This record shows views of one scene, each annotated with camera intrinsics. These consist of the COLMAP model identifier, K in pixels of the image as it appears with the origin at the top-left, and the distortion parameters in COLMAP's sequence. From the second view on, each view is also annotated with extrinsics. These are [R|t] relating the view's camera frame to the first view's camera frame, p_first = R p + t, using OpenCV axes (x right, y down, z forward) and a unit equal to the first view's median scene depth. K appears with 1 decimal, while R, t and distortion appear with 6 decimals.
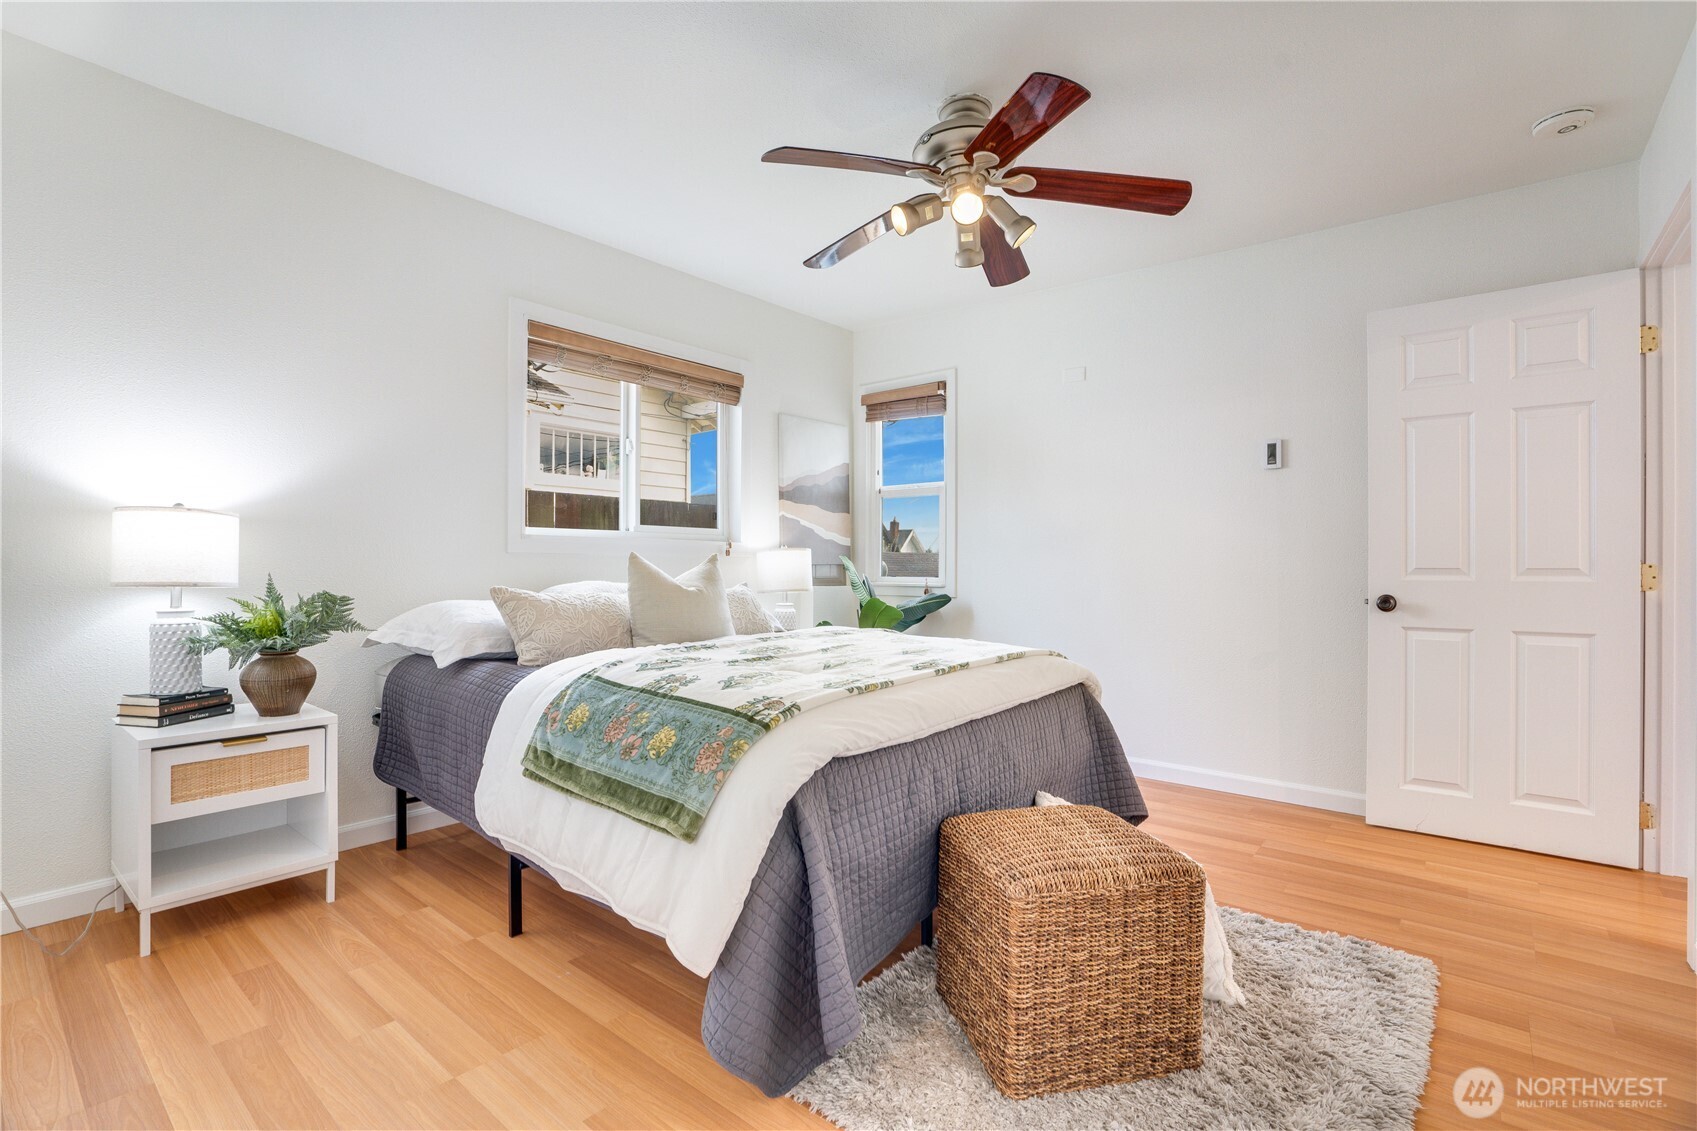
lens RADIAL K [[801.4, 0, 841.0], [0, 801.4, 564.9], [0, 0, 1]] dist [-0.011248, 0.000904]
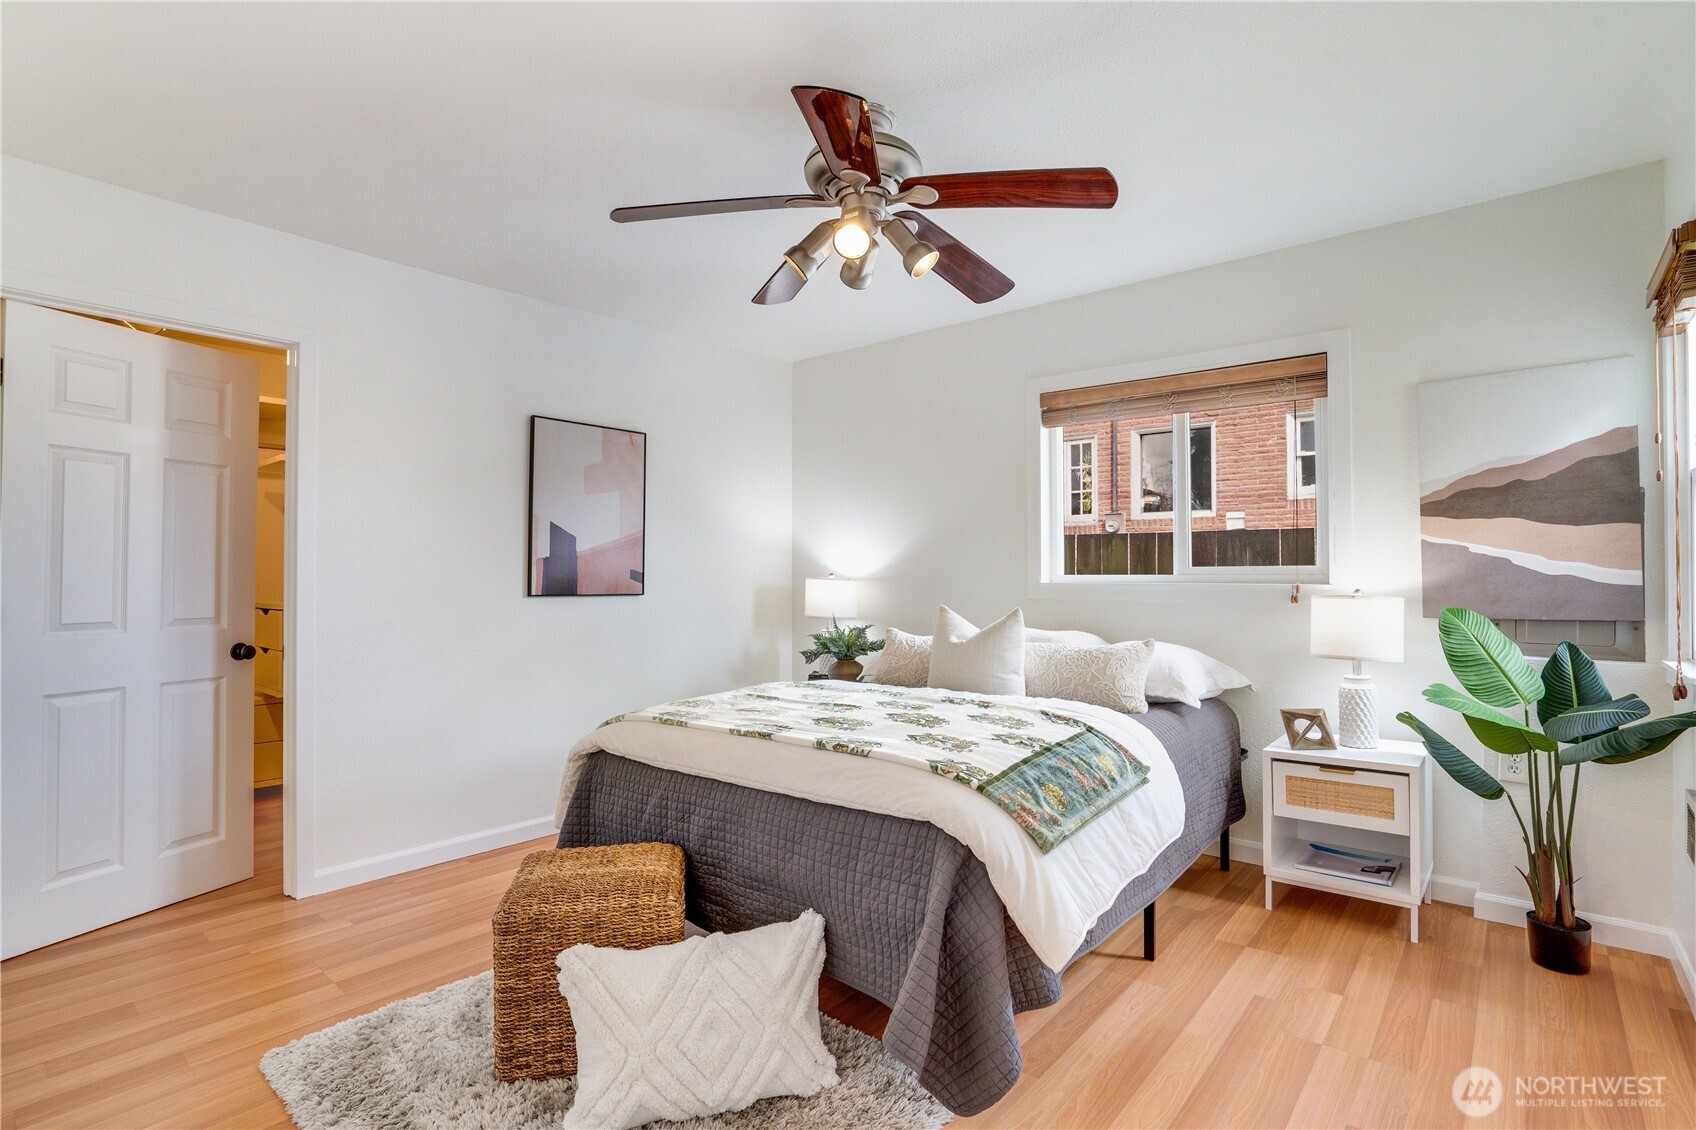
lens RADIAL K [[800.9, 0, 840.5], [0, 800.9, 564.4], [0, 0, 1]] dist [-0.011248, 0.000904]
pose [[0.016977, -0.019446, -0.999667, 0.631392], [0.001592, 0.999810, -0.019422, -0.035655], [0.999855, -0.001262, 0.017004, 0.592975]]
